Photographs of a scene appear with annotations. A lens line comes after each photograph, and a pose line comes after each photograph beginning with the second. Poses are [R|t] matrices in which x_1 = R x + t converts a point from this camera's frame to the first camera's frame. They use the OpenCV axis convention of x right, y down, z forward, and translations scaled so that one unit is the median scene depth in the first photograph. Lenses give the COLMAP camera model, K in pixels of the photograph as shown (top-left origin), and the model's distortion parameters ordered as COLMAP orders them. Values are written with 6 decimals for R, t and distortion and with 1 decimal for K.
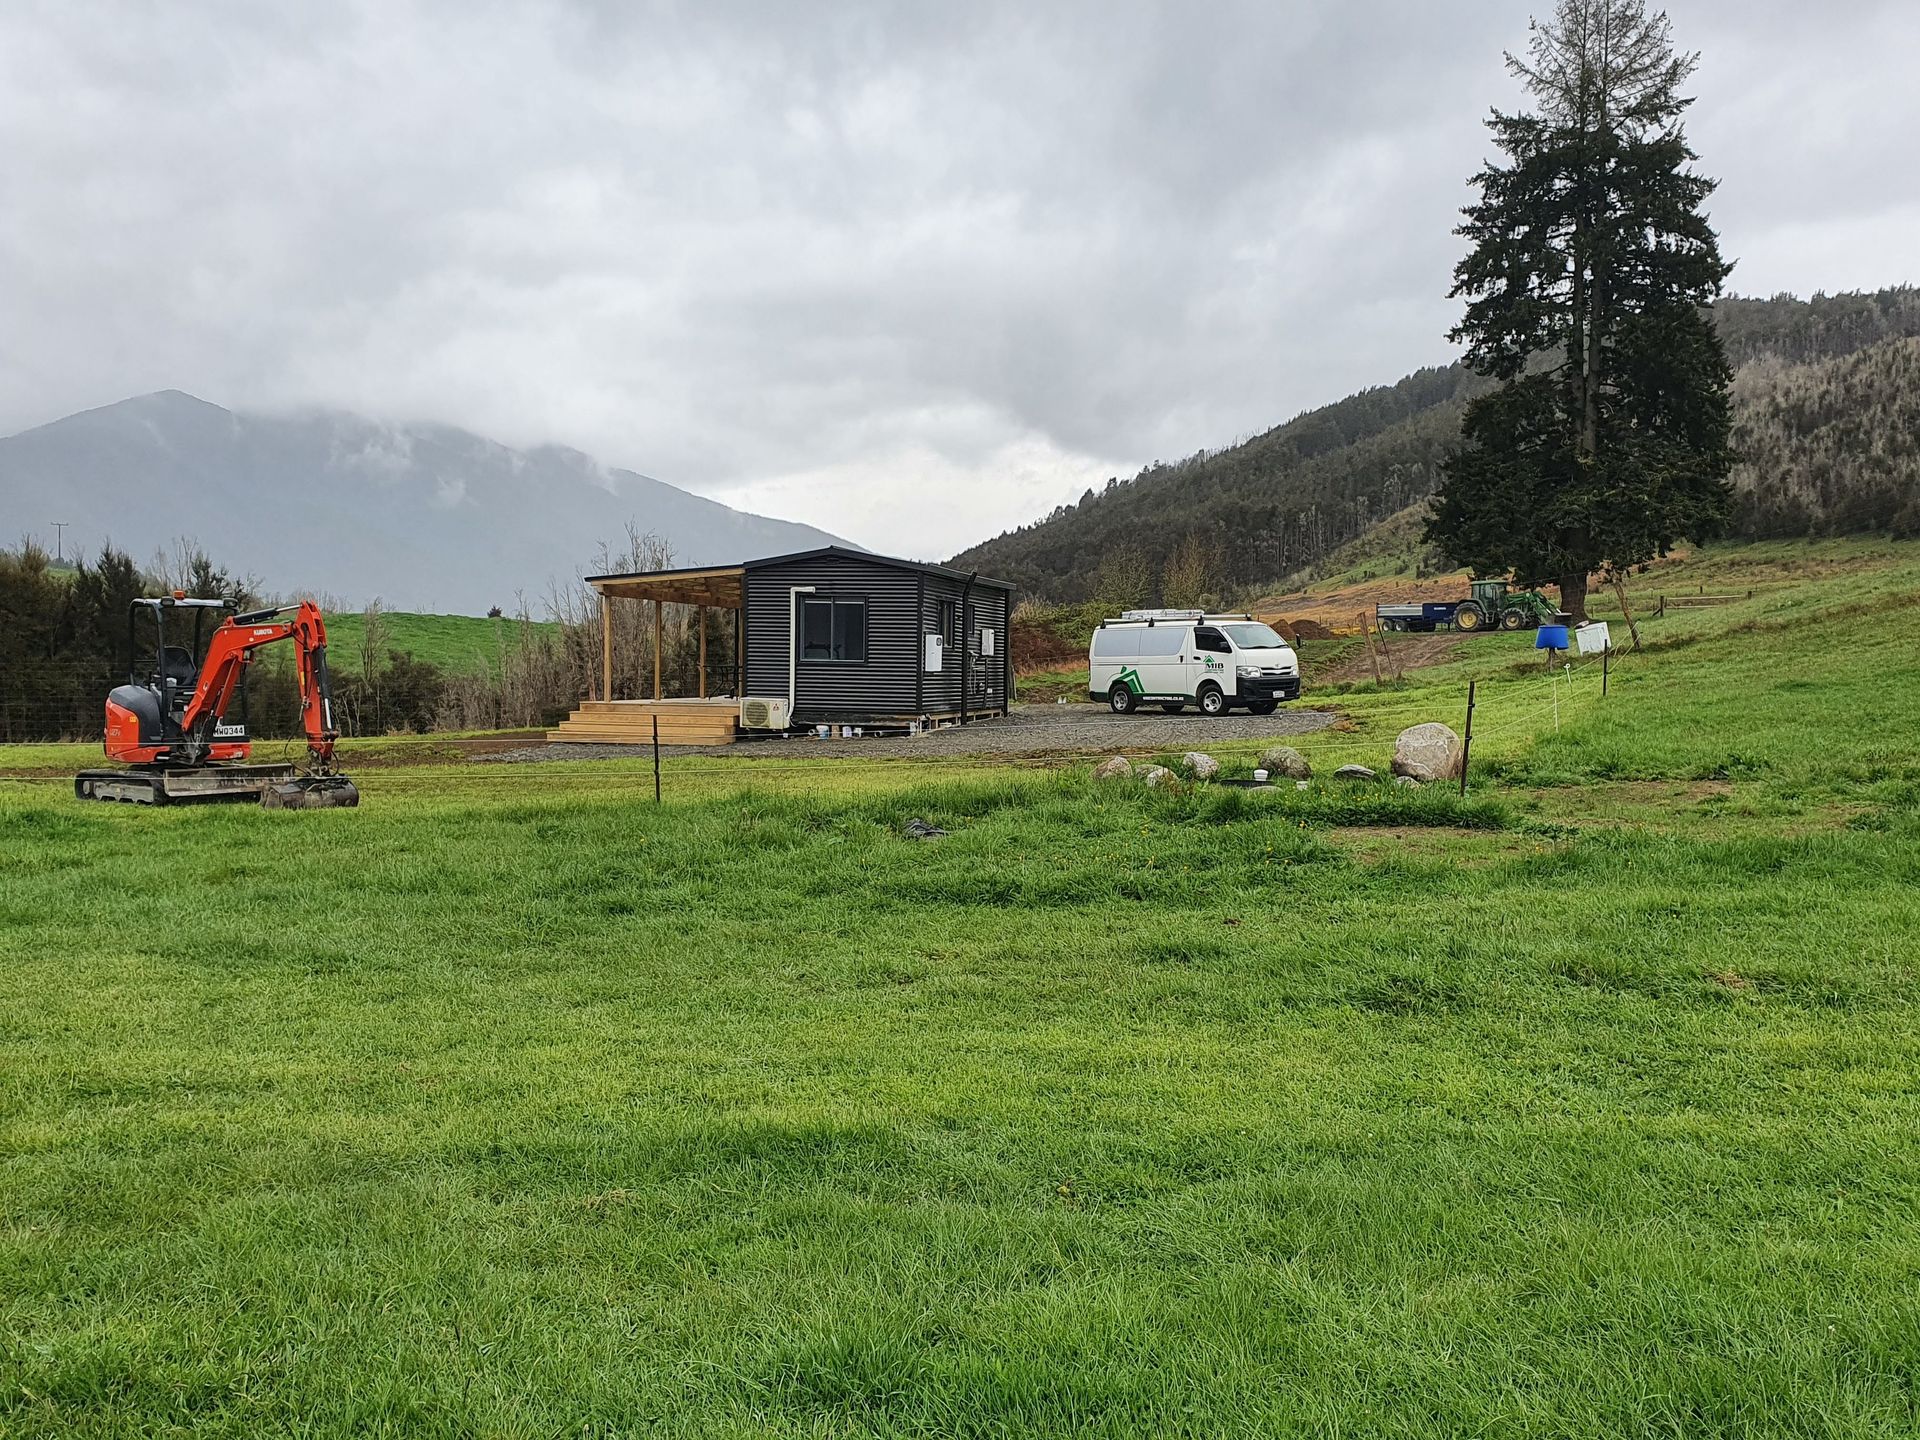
lens RADIAL K [[1463.0, 0, 960.0], [0, 1463.0, 720.0], [0, 0, 1]] dist [0.070564, 0.001069]
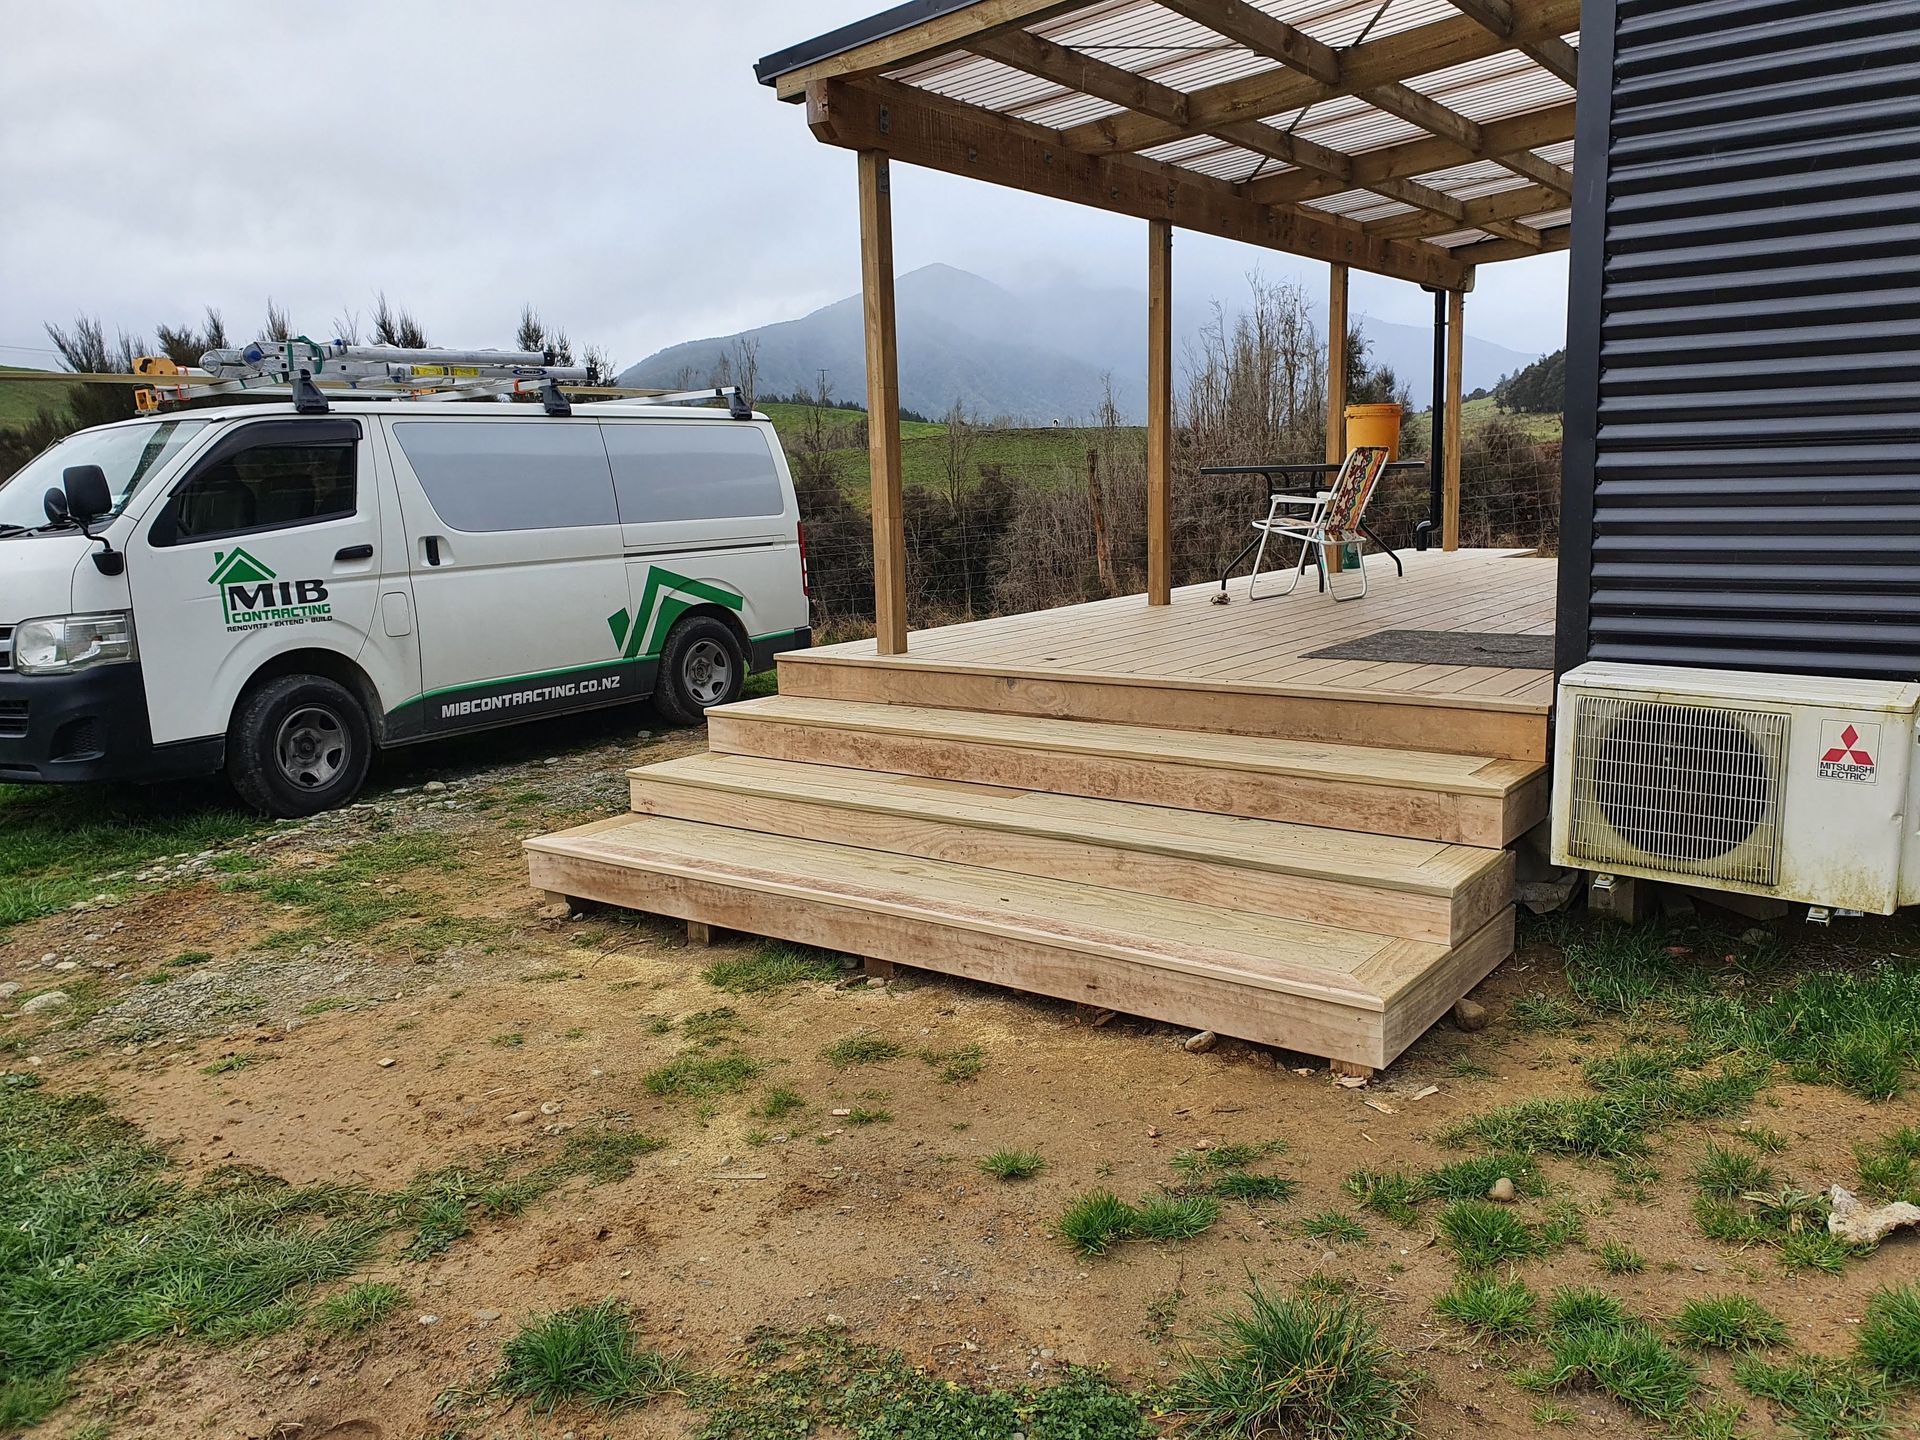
lens RADIAL K [[1463.0, 0, 960.0], [0, 1463.0, 720.0], [0, 0, 1]] dist [0.070564, 0.001069]
pose [[0.908743, 0.021852, -0.416784, -0.027816], [0.033126, 0.991701, 0.124222, -0.004842], [0.416040, -0.126692, 0.900478, 0.176858]]
